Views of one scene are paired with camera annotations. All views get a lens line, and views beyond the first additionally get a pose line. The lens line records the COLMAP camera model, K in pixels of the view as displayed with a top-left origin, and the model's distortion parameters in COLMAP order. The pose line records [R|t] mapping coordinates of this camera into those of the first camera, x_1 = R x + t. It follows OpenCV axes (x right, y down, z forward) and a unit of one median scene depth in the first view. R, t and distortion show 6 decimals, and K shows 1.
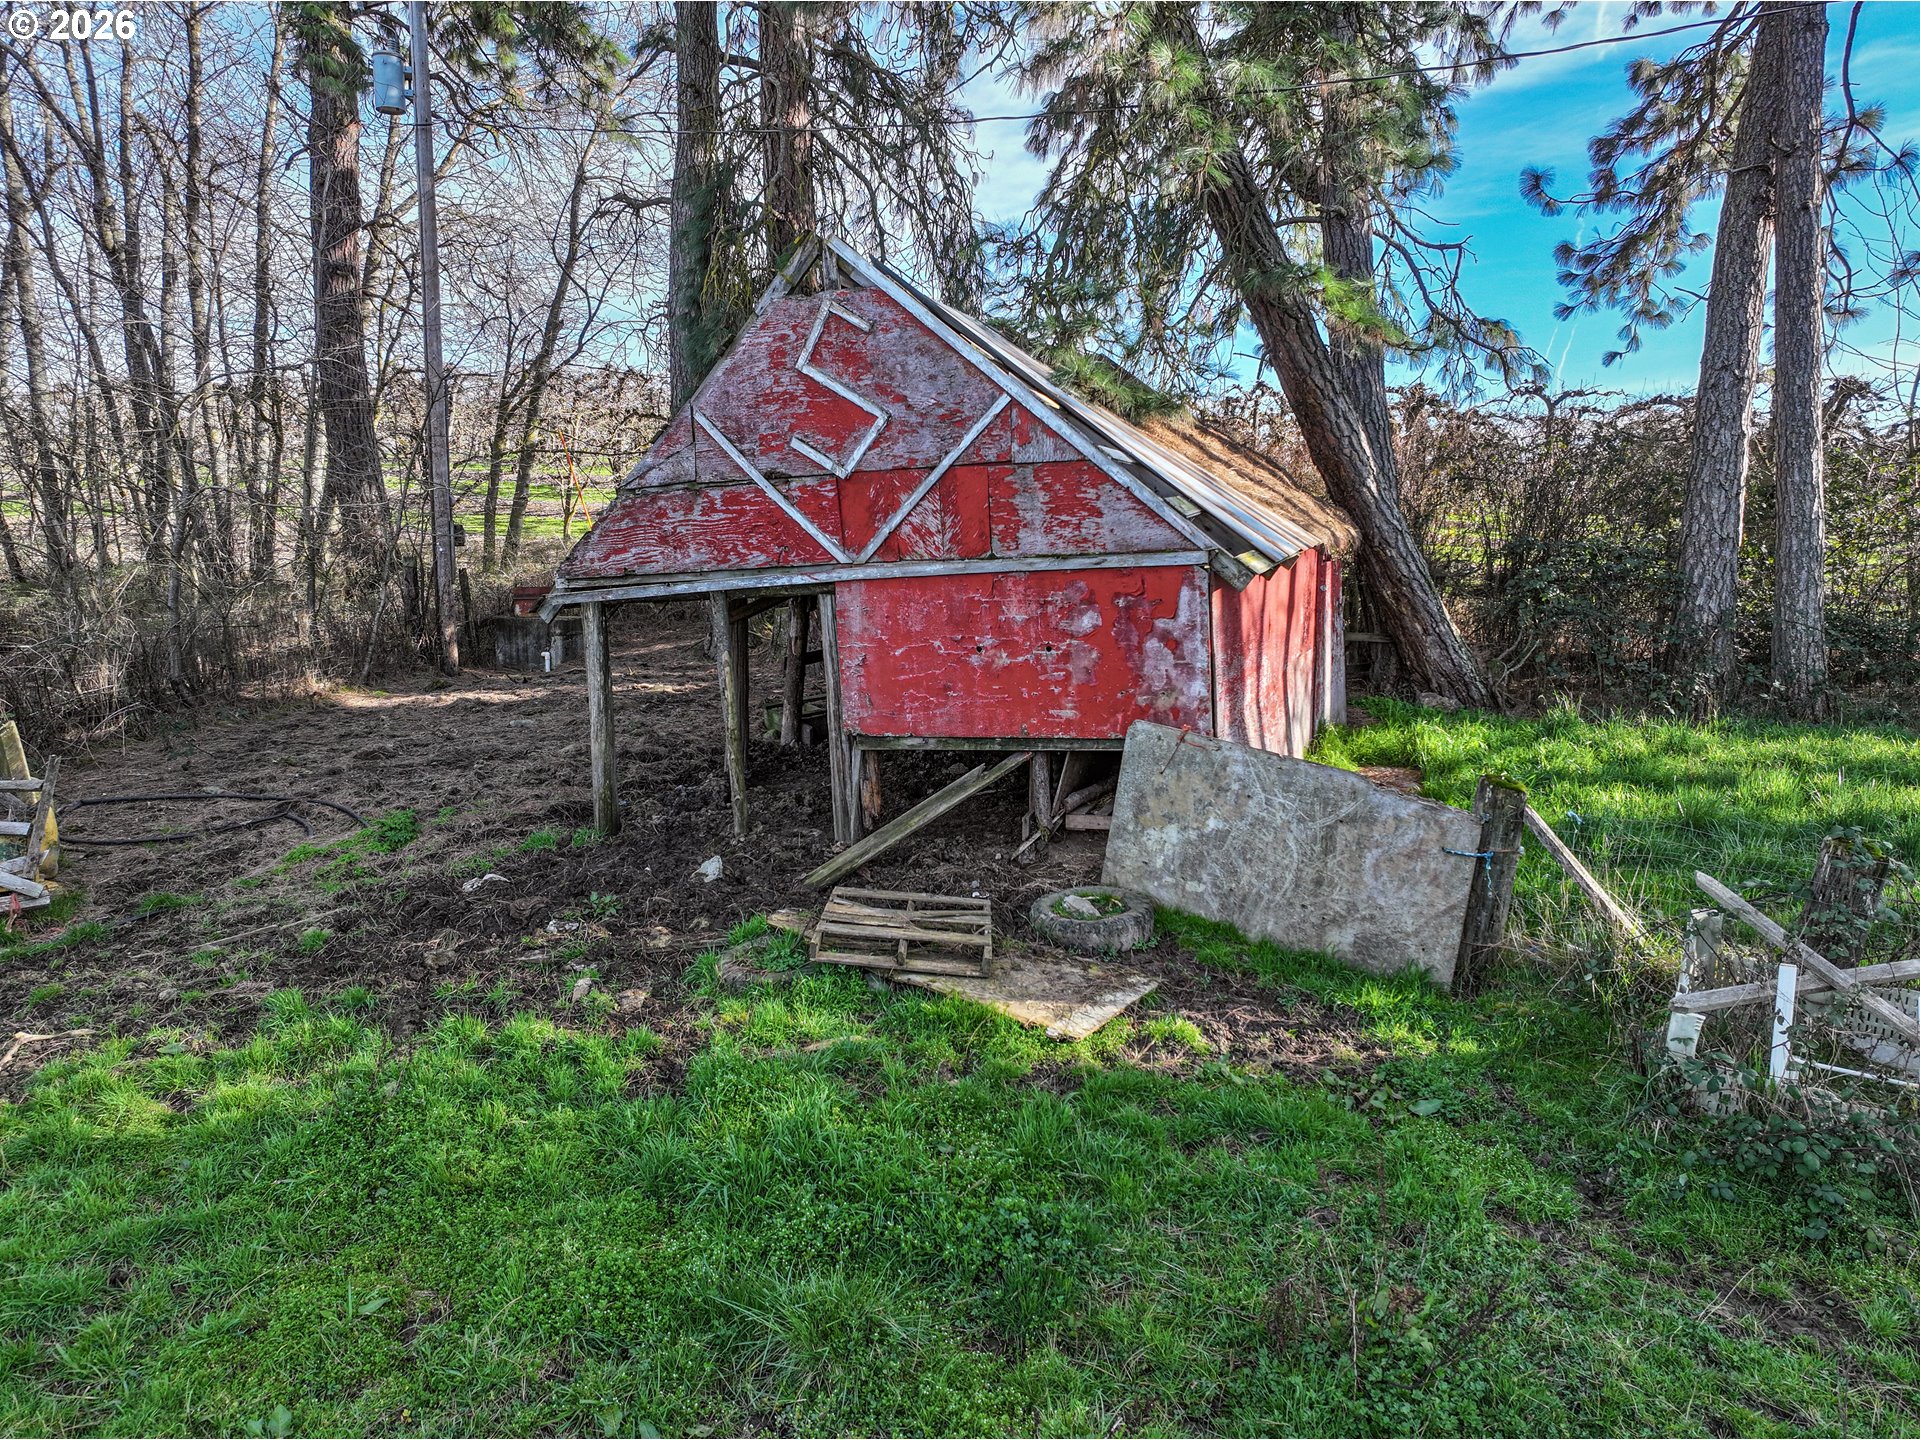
lens RADIAL K [[1372.6, 0, 964.6], [0, 1372.6, 705.0], [0, 0, 1]] dist [0.000780, 0.022035]
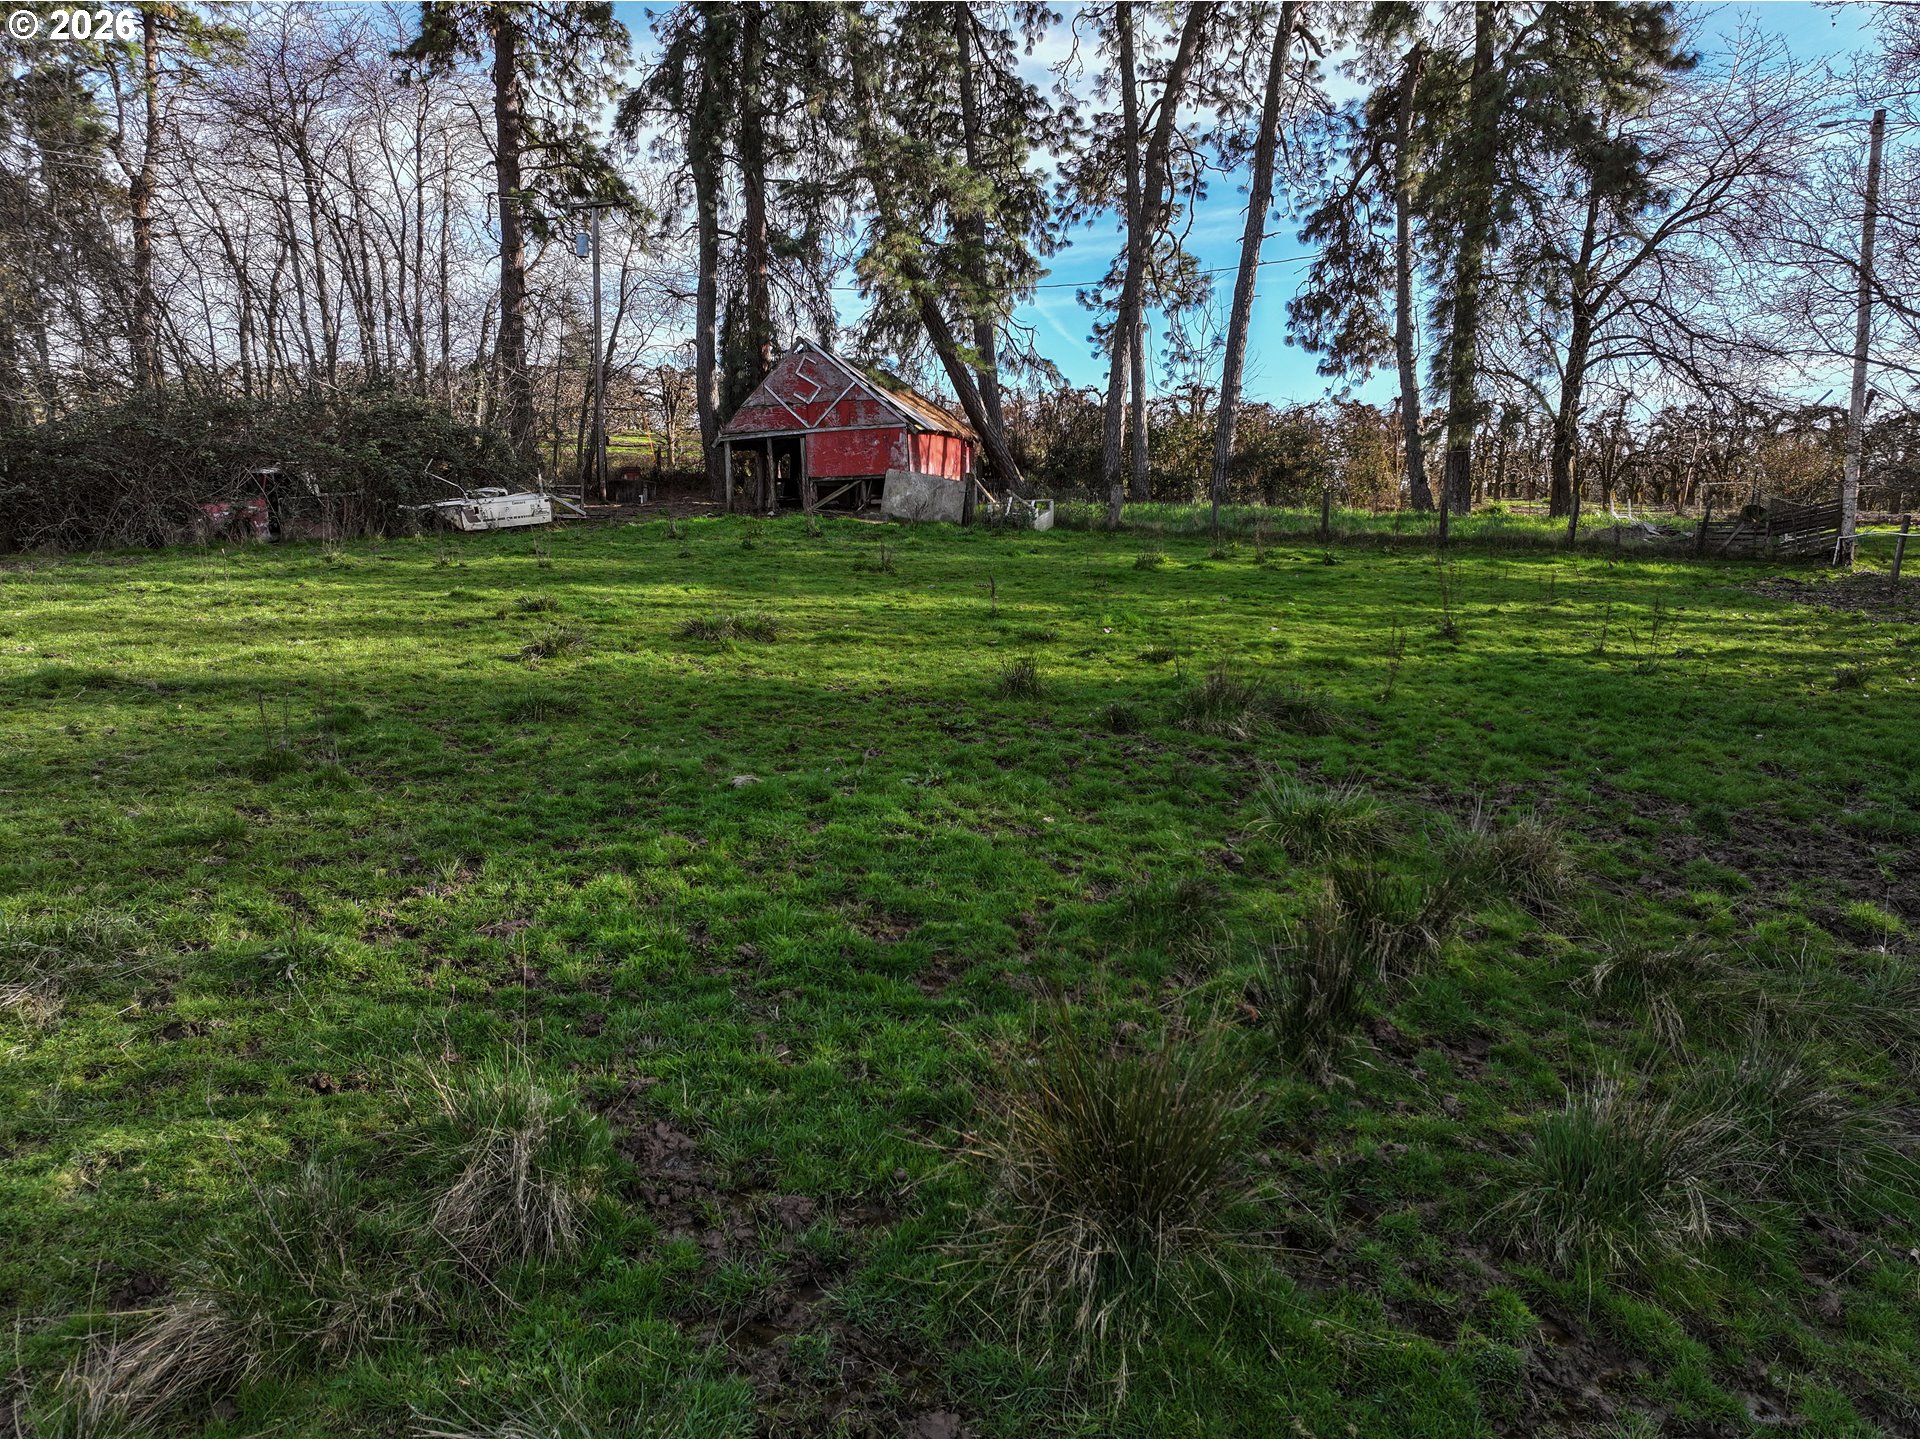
lens RADIAL K [[1372.6, 0, 964.6], [0, 1372.6, 705.0], [0, 0, 1]] dist [0.000780, 0.022035]
pose [[0.991388, -0.006835, 0.130776, -0.152881], [0.006913, 0.999976, -0.000144, 0.605116], [-0.130772, 0.001047, 0.991412, -2.532292]]
